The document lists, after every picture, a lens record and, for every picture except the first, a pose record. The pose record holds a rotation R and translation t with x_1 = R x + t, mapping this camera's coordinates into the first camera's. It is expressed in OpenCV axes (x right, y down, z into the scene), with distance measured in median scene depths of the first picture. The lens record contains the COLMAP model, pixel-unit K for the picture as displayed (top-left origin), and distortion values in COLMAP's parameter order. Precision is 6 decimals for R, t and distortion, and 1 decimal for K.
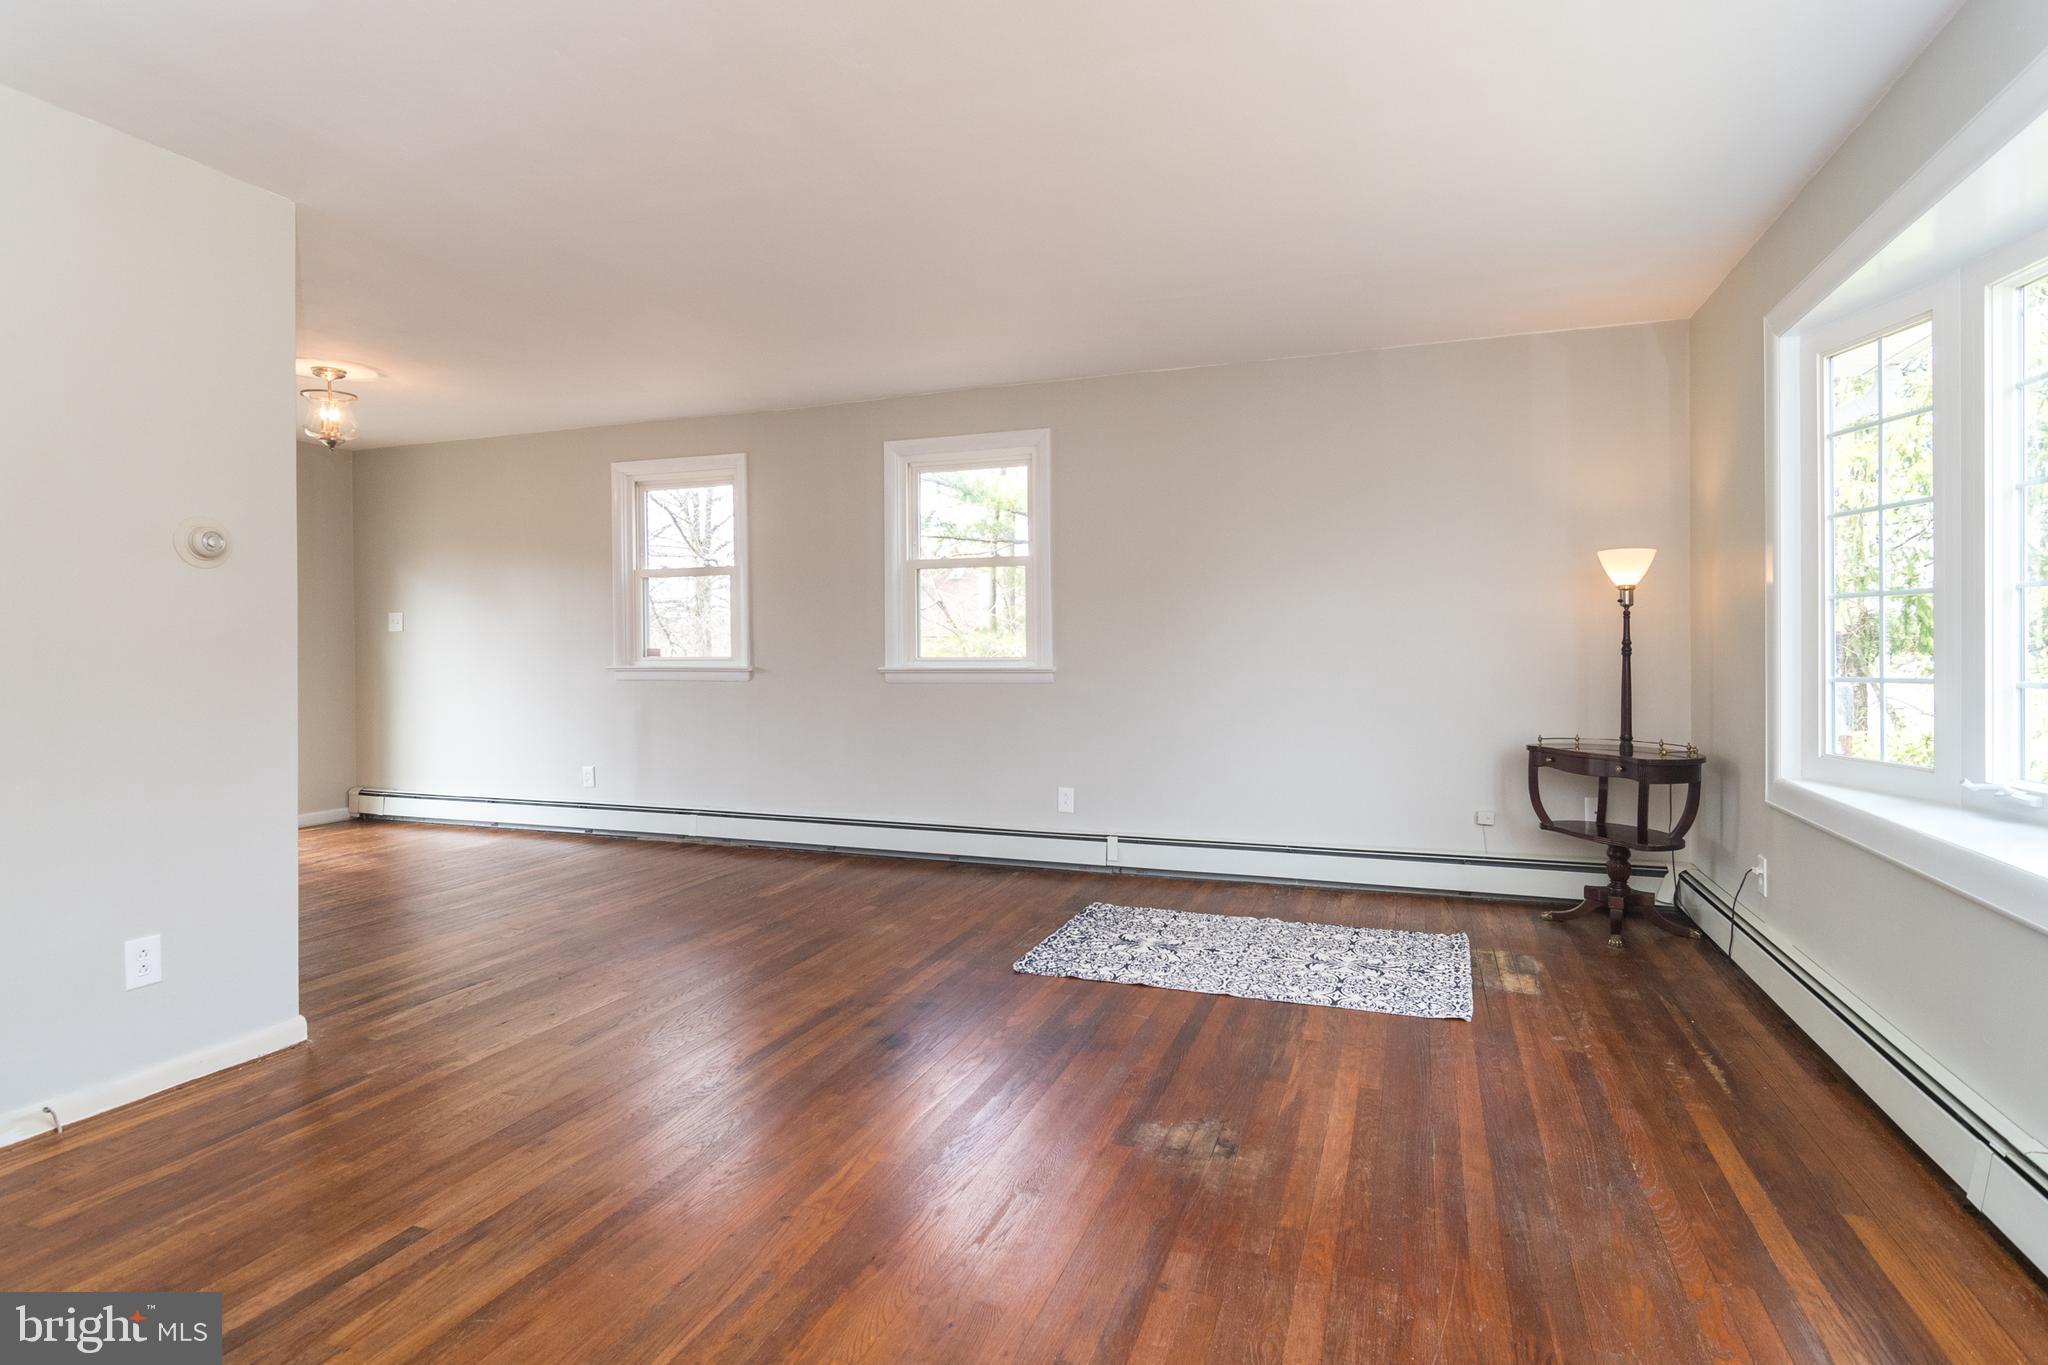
lens RADIAL K [[1006.1, 0, 1055.7], [0, 1006.1, 649.3], [0, 0, 1]] dist [0.000416, -0.000253]
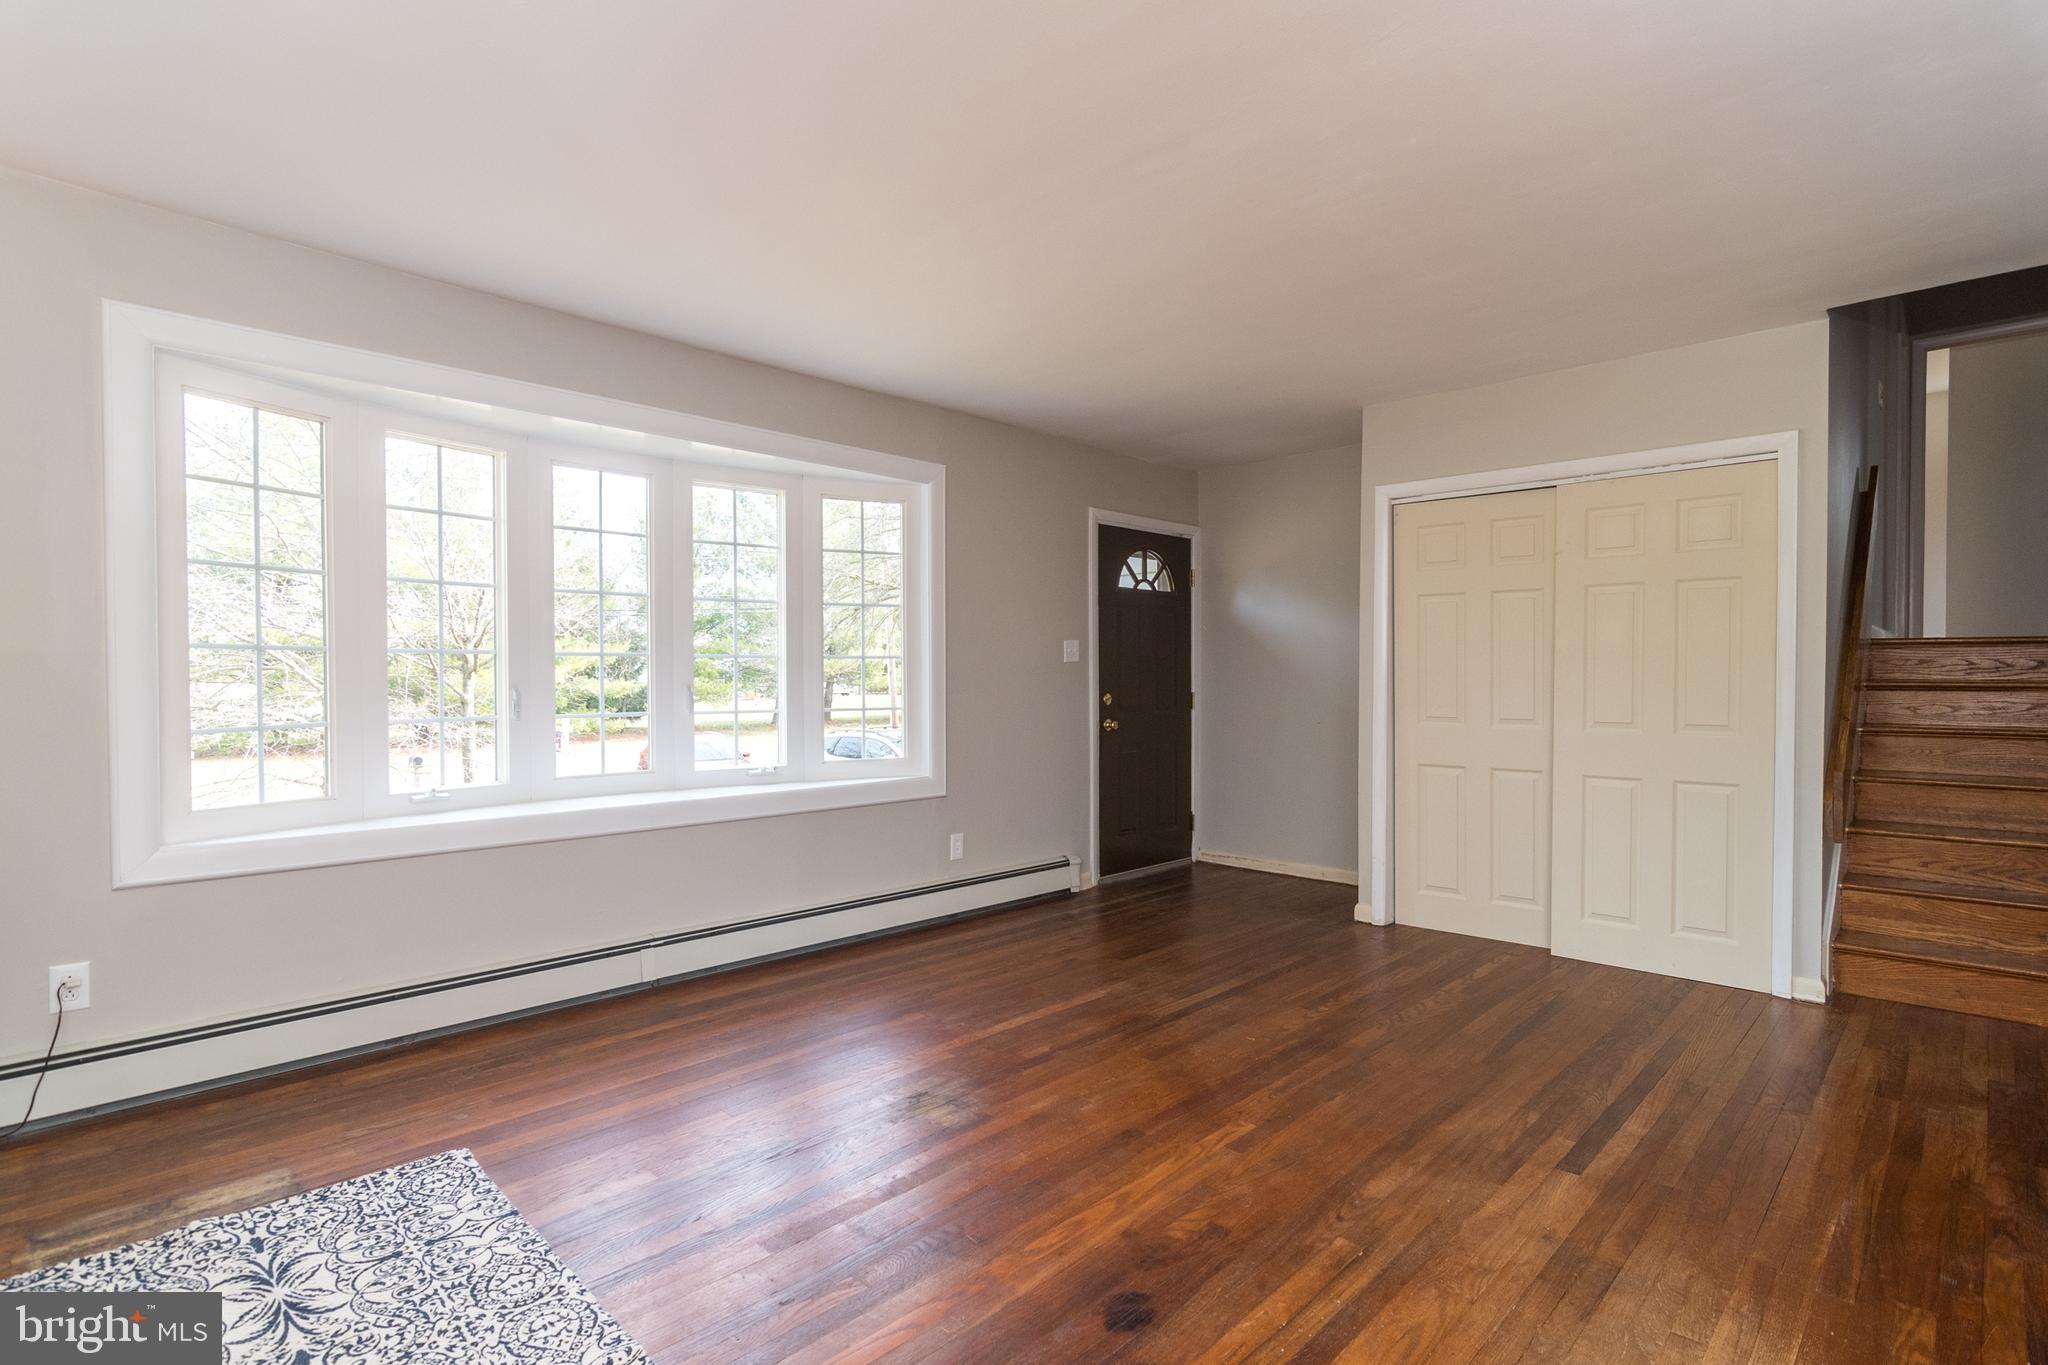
lens RADIAL K [[1021.4, 0, 1052.9], [0, 1021.4, 693.3], [0, 0, 1]] dist [-0.000772, 0.002445]
pose [[-0.918582, 0.001118, 0.395229, -0.328143], [0.007909, 0.999848, 0.015553, -0.014232], [-0.395151, 0.017413, -0.918451, 1.419129]]
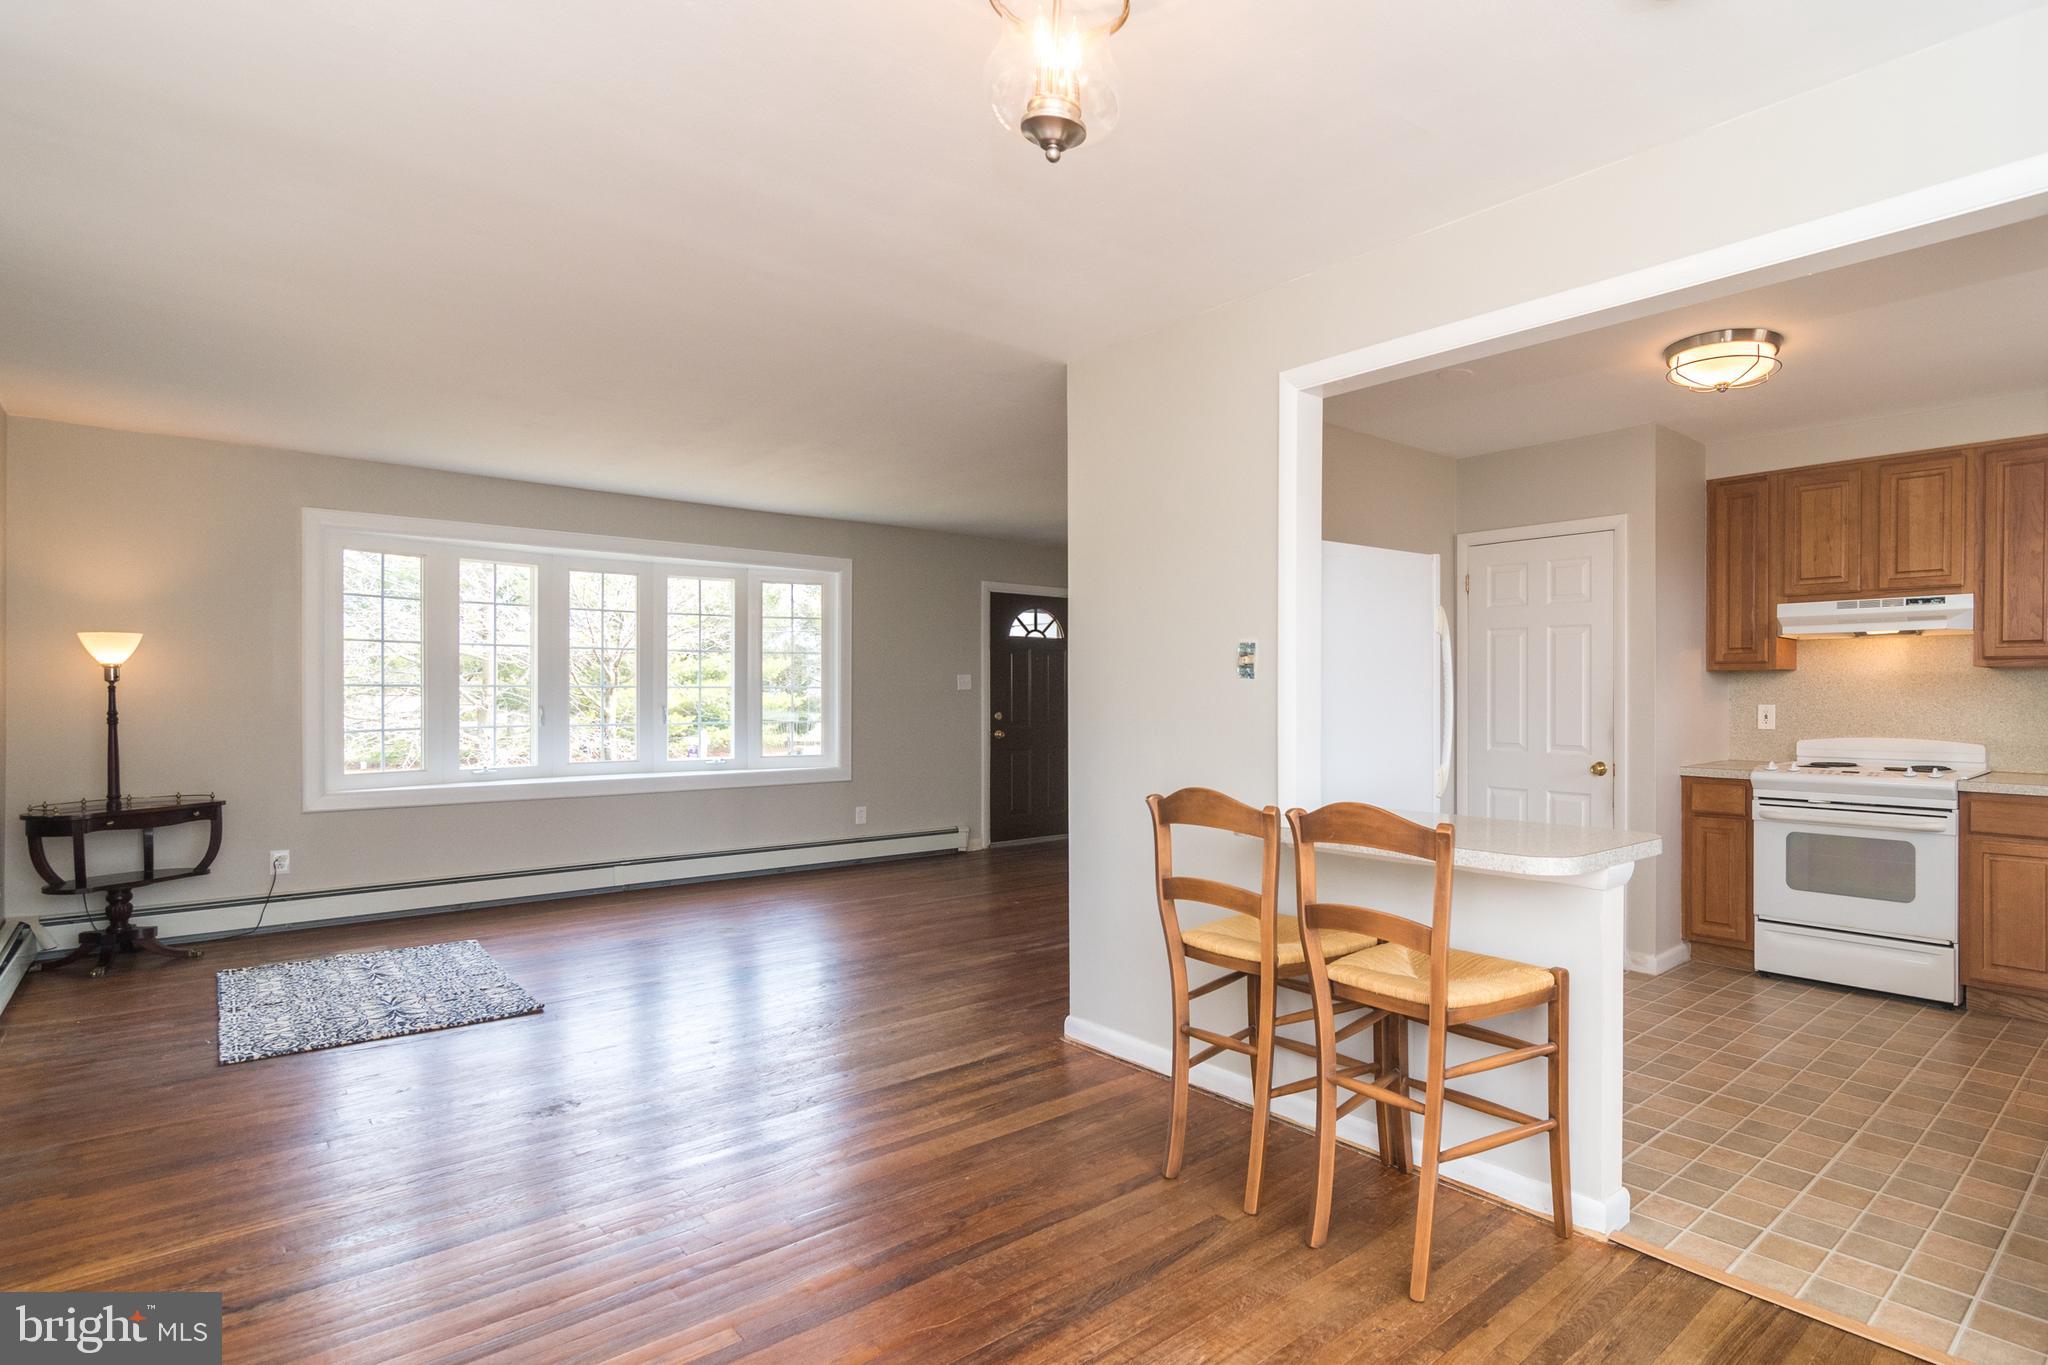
lens RADIAL K [[1079.0, 0, 1280.4], [0, 1079.0, 695.4], [0, 0, 1]] dist [-0.016465, 0.002924]
pose [[-0.919496, 0.002407, 0.393091, -1.348782], [0.003718, 0.999990, 0.002572, -0.030192], [-0.393081, 0.003826, -0.919496, 1.886506]]
